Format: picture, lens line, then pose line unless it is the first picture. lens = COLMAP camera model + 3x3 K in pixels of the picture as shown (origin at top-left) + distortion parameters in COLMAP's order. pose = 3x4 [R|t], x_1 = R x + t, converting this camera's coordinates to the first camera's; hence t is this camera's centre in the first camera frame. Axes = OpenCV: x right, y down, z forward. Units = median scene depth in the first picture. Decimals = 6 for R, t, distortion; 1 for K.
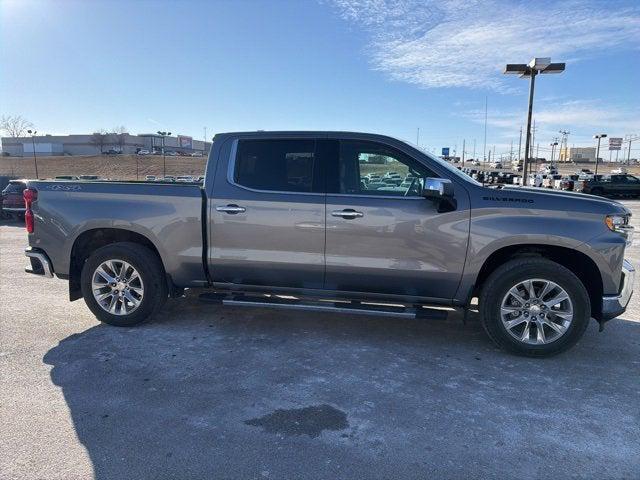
lens RADIAL K [[451.6, 0, 321.9], [0, 451.6, 237.0], [0, 0, 1]] dist [0.037526, -0.045777]
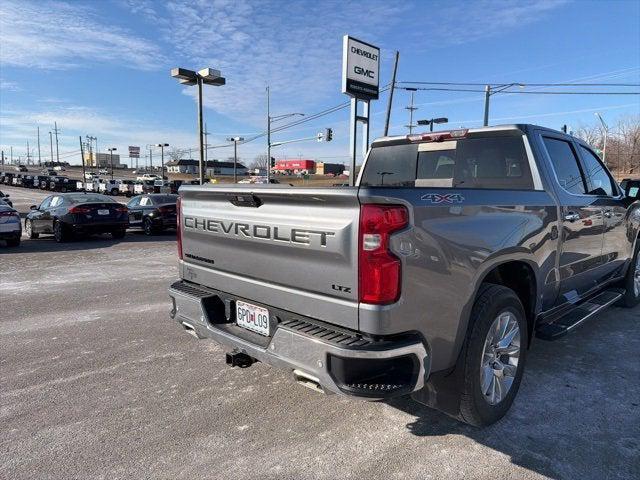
lens RADIAL K [[451.6, 0, 323.3], [0, 451.6, 243.7], [0, 0, 1]] dist [0.037526, -0.045777]
pose [[0.557380, -0.107258, 0.823301, -1.149205], [0.104819, 0.992777, 0.058373, -0.110573], [-0.823615, 0.053761, 0.564596, 0.907652]]
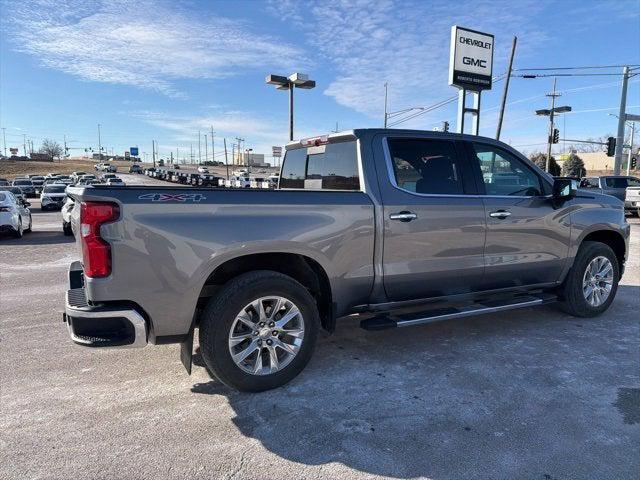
lens RADIAL K [[451.6, 0, 321.4], [0, 451.6, 241.9], [0, 0, 1]] dist [0.037526, -0.045777]
pose [[0.777557, -0.086911, 0.622777, -0.870549], [0.082847, 0.995928, 0.035549, -0.057292], [-0.623331, 0.023954, 0.781592, 0.422807]]
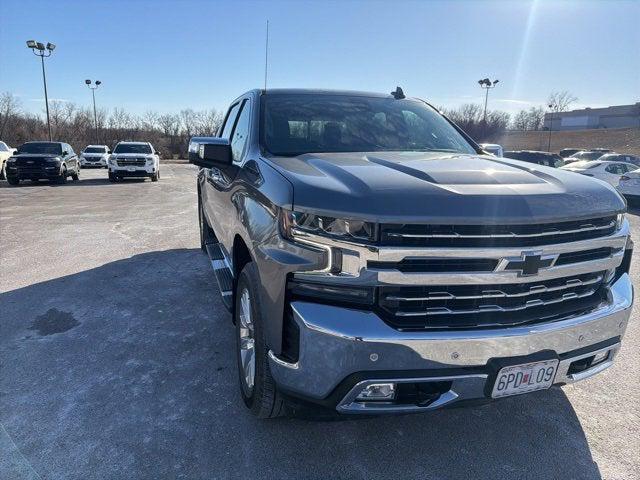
lens RADIAL K [[451.6, 0, 324.5], [0, 451.6, 238.6], [0, 0, 1]] dist [0.037526, -0.045777]
pose [[0.486510, 0.180366, -0.854854, 0.973479], [-0.129470, 0.982539, 0.133623, -0.077494], [0.864028, 0.045669, 0.501367, 0.683417]]
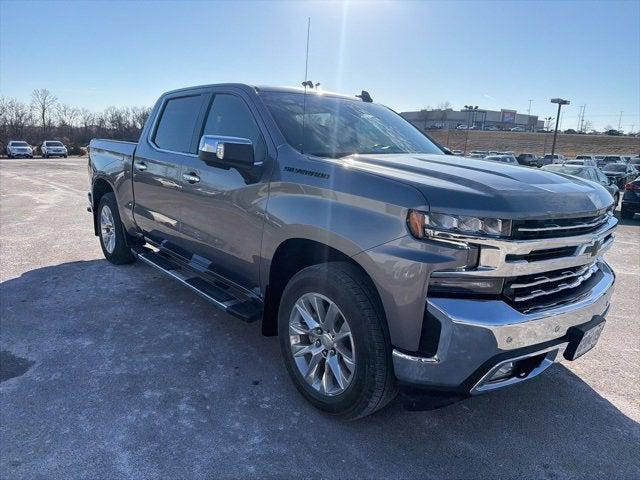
lens RADIAL K [[451.6, 0, 324.9], [0, 451.6, 238.9], [0, 0, 1]] dist [0.037526, -0.045777]
pose [[0.780629, 0.147822, -0.607262, 0.773249], [-0.113937, 0.989004, 0.094281, -0.044729], [0.614522, -0.004409, 0.788888, 0.440306]]
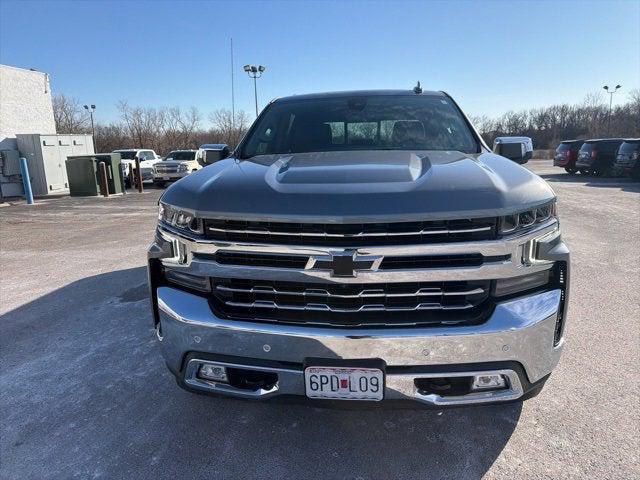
lens RADIAL K [[451.6, 0, 324.2], [0, 451.6, 239.2], [0, 0, 1]] dist [0.037526, -0.045777]
pose [[0.083191, 0.192234, -0.977817, 1.107663], [-0.106261, 0.977335, 0.183099, -0.119898], [0.990852, 0.088672, 0.101732, 1.020013]]
